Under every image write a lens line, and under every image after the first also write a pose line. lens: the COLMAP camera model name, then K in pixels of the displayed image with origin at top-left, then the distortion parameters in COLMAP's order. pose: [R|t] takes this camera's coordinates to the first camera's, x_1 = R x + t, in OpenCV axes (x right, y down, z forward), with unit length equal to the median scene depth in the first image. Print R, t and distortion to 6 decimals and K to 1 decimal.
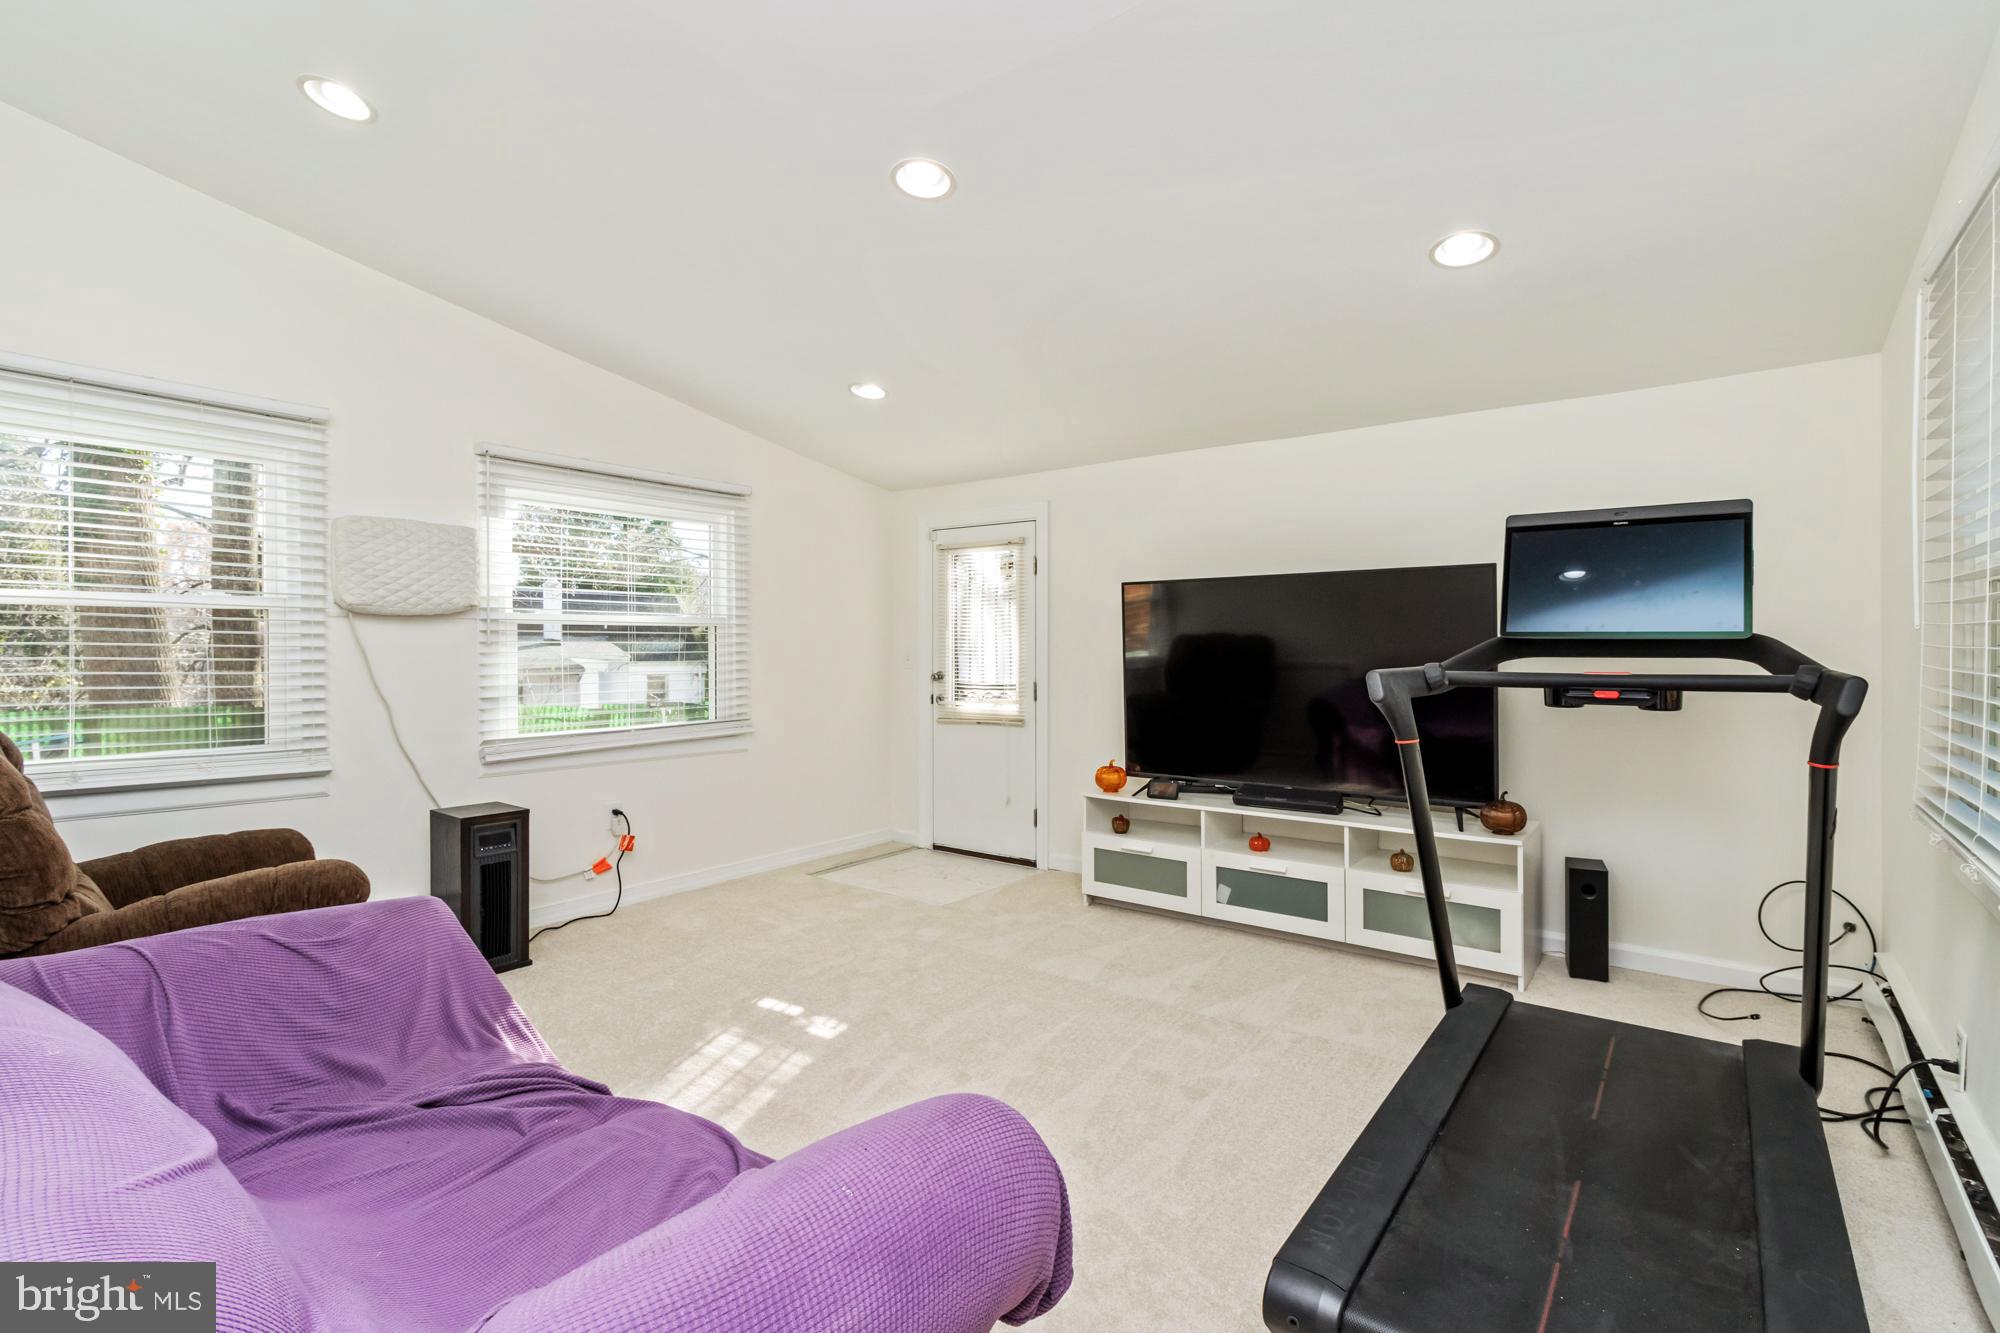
lens RADIAL K [[933.5, 0, 1002.2], [0, 933.5, 629.4], [0, 0, 1]] dist [-0.031016, -0.000057]
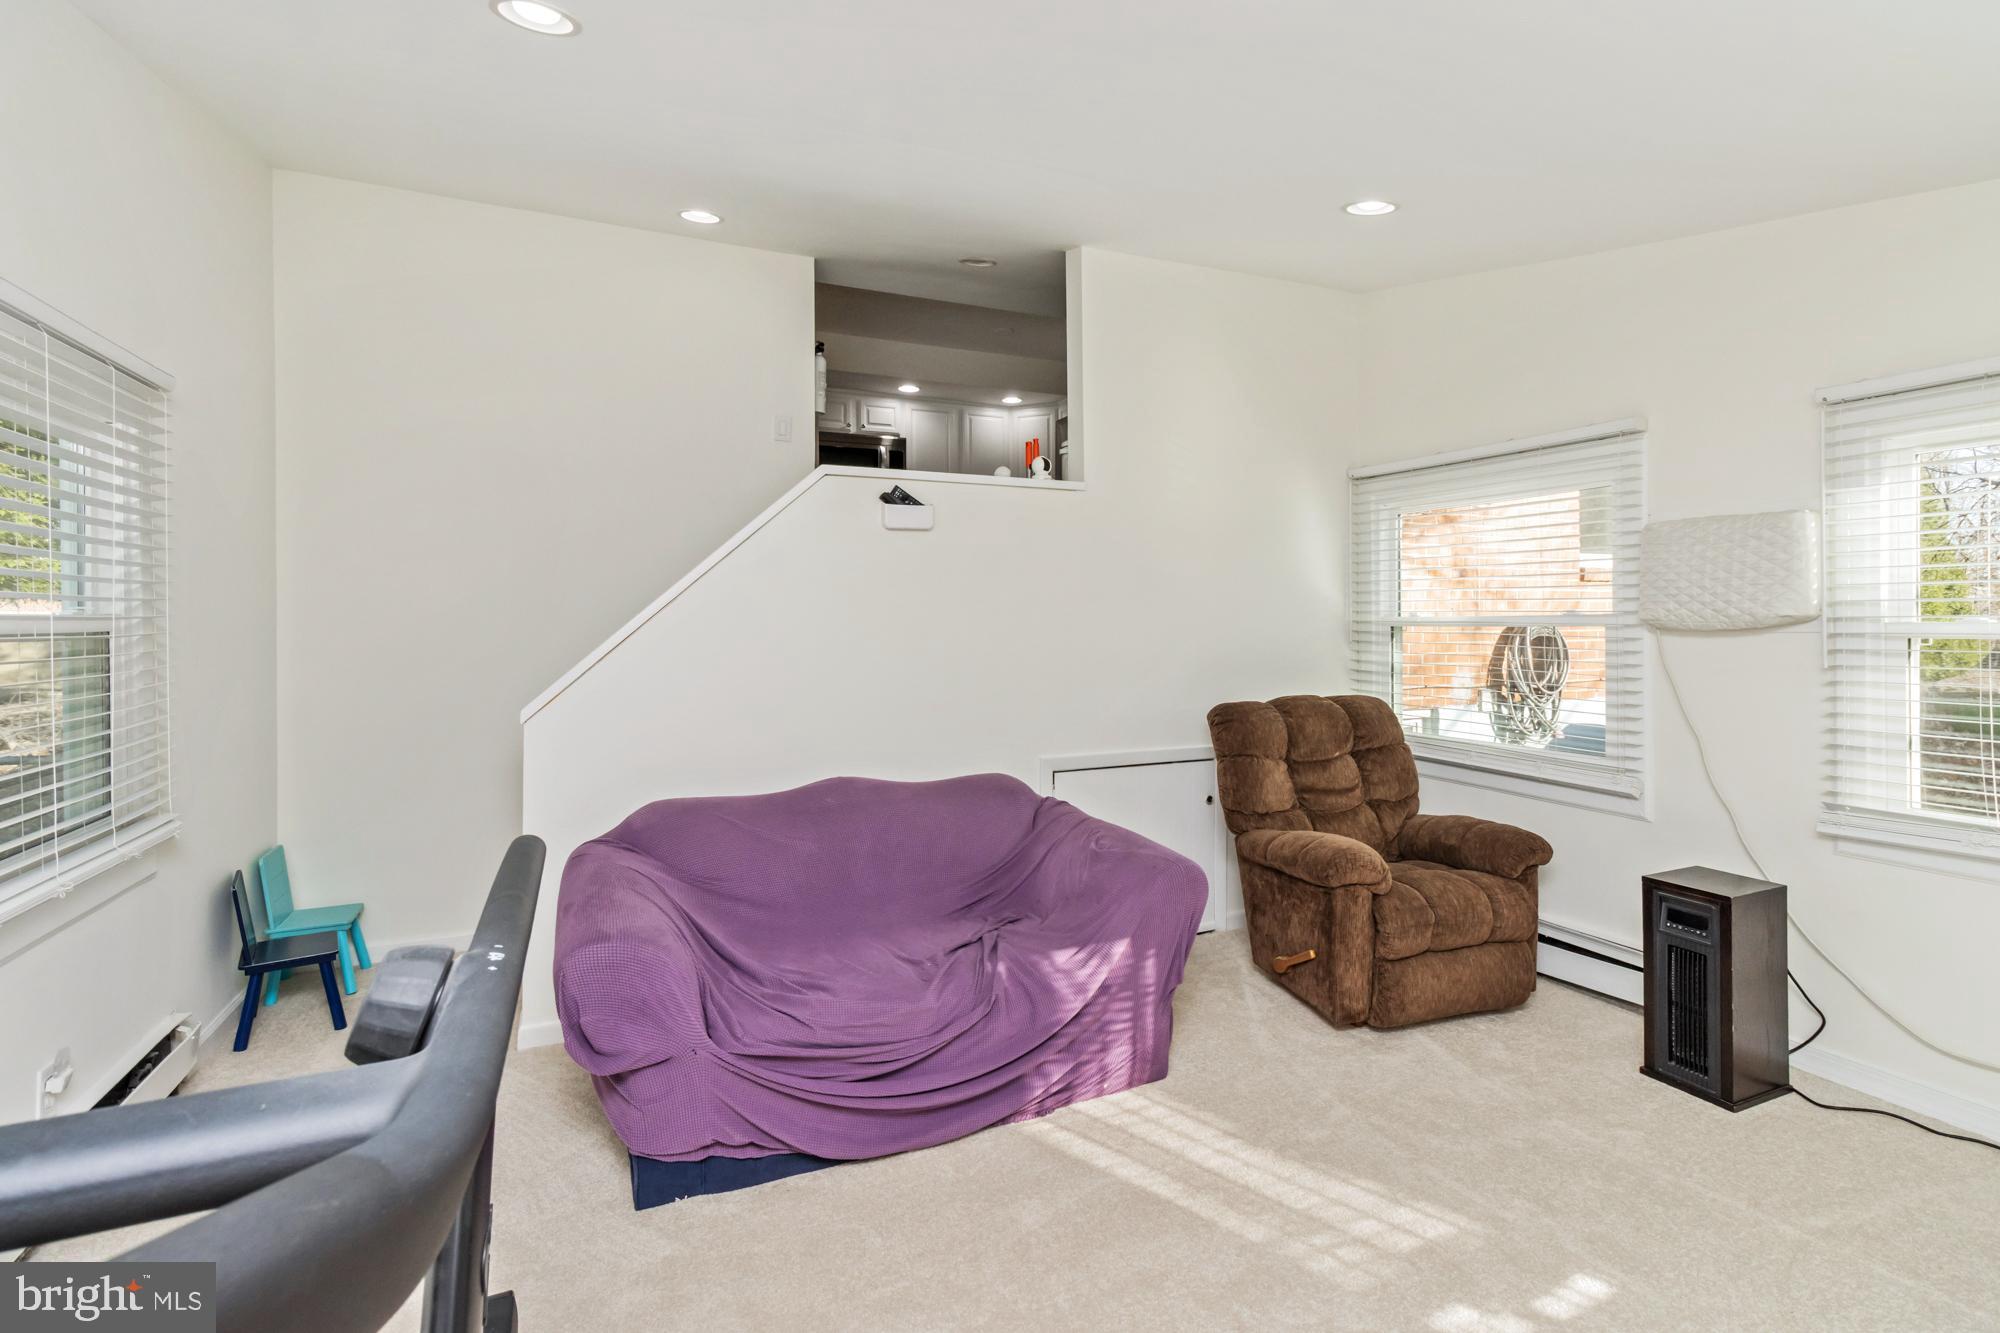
lens RADIAL K [[933.5, 0, 1002.2], [0, 933.5, 629.4], [0, 0, 1]] dist [-0.031016, -0.000057]
pose [[-0.481214, 0.005383, -0.876587, 0.386367], [0.001436, 0.999985, 0.005352, -0.020336], [0.876602, 0.001316, -0.481214, 0.835367]]
